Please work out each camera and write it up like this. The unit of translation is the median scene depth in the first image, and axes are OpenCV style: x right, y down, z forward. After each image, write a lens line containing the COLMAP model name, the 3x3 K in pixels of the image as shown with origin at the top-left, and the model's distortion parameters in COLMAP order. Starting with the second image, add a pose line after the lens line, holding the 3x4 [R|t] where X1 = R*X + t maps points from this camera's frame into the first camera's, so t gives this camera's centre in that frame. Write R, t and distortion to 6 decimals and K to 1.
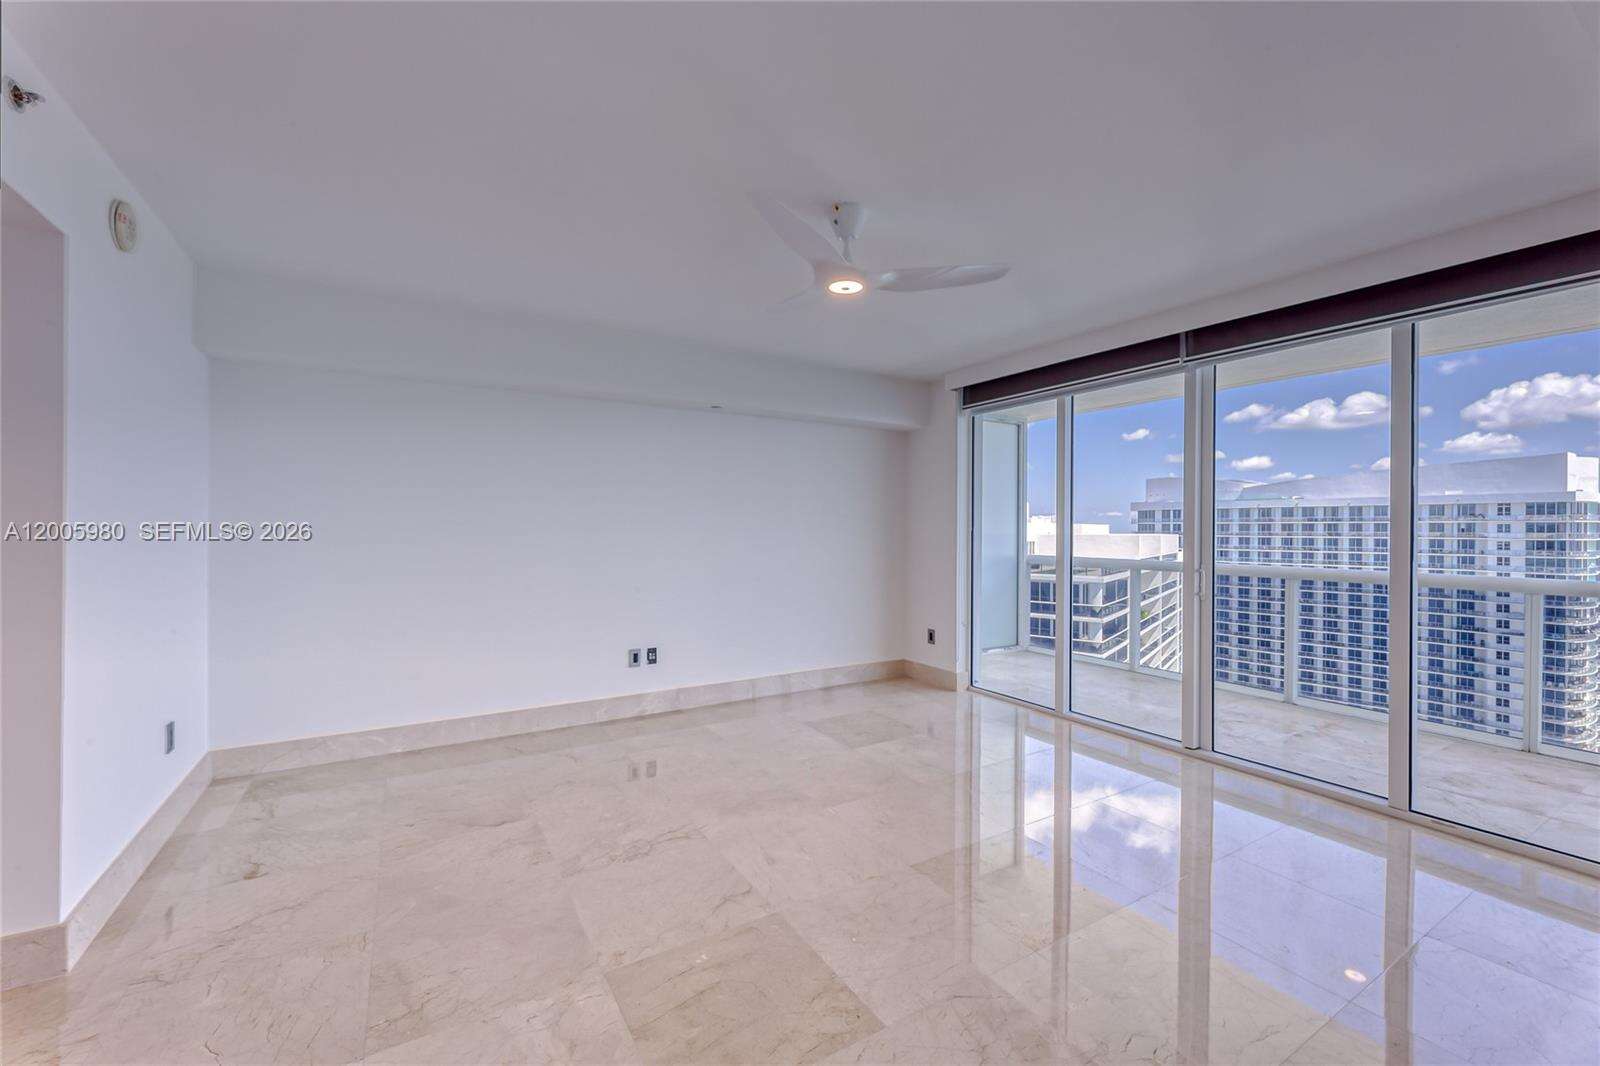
lens RADIAL K [[647.0, 0, 802.5], [0, 647.0, 530.2], [0, 0, 1]] dist [0.001358, 0.000396]
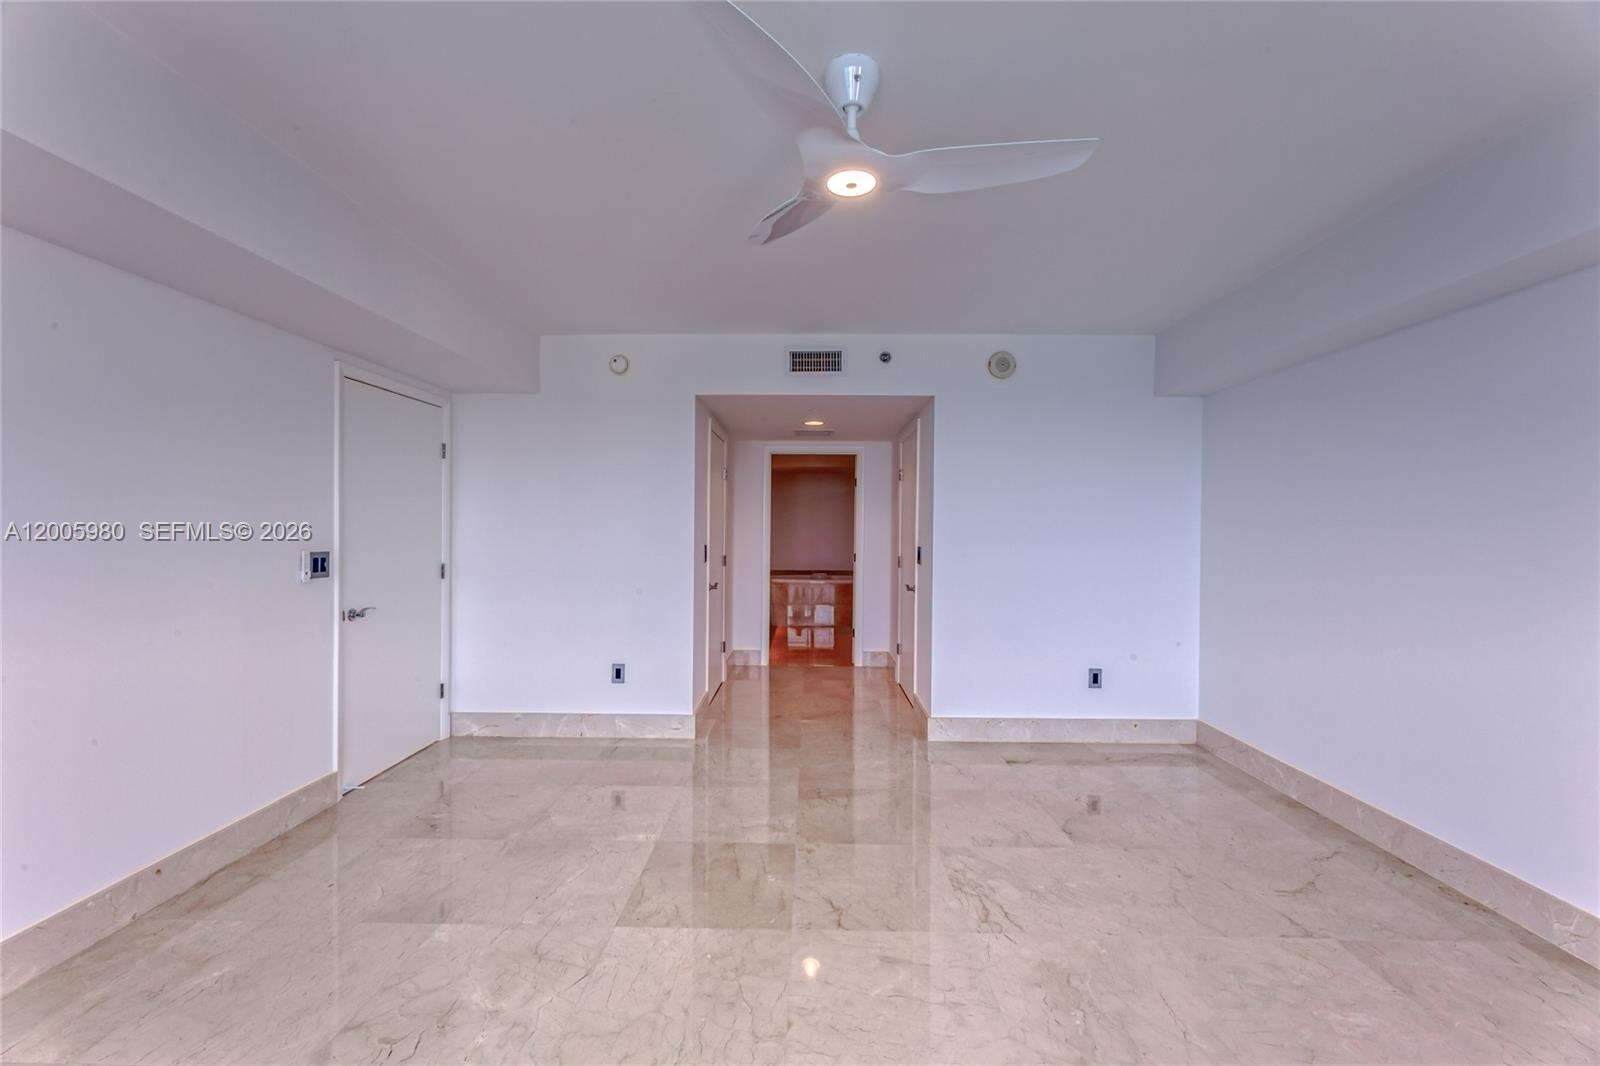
lens RADIAL K [[647.0, 0, 802.5], [0, 647.0, 530.2], [0, 0, 1]] dist [0.001358, 0.000396]
pose [[-0.533684, -0.004743, -0.845671, 0.576118], [-0.012979, 0.999912, 0.002583, -0.012046], [0.845584, 0.012354, -0.533699, 1.126090]]
